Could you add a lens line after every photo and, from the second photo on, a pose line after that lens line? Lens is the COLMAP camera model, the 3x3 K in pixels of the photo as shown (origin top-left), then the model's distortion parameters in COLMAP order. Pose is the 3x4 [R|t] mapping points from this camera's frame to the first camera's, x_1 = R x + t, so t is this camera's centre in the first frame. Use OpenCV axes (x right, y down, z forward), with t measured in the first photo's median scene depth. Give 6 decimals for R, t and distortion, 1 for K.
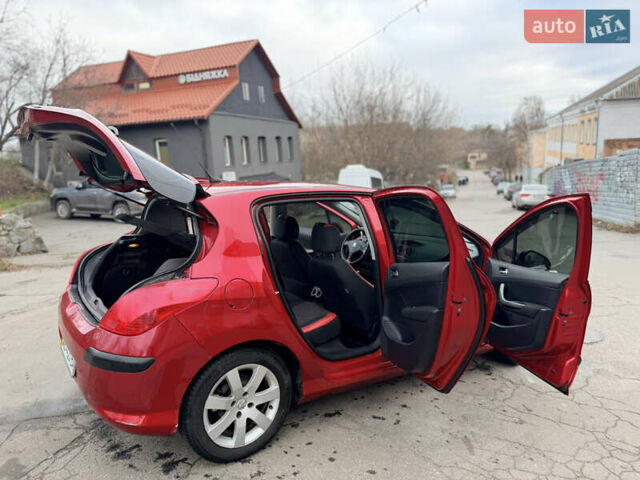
lens RADIAL K [[450.3, 0, 319.7], [0, 450.3, 250.7], [0, 0, 1]] dist [0.037657, -0.042181]
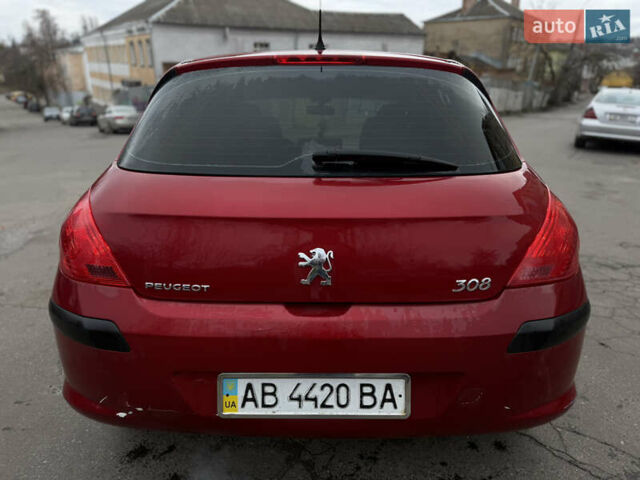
lens RADIAL K [[456.2, 0, 320.0], [0, 456.2, 240.0], [0, 0, 1]] dist [0.046199, -0.057950]
pose [[0.582997, -0.244509, 0.774809, -0.105821], [0.143904, 0.969640, 0.197714, -0.004241], [-0.799629, -0.003769, 0.600483, 0.083659]]
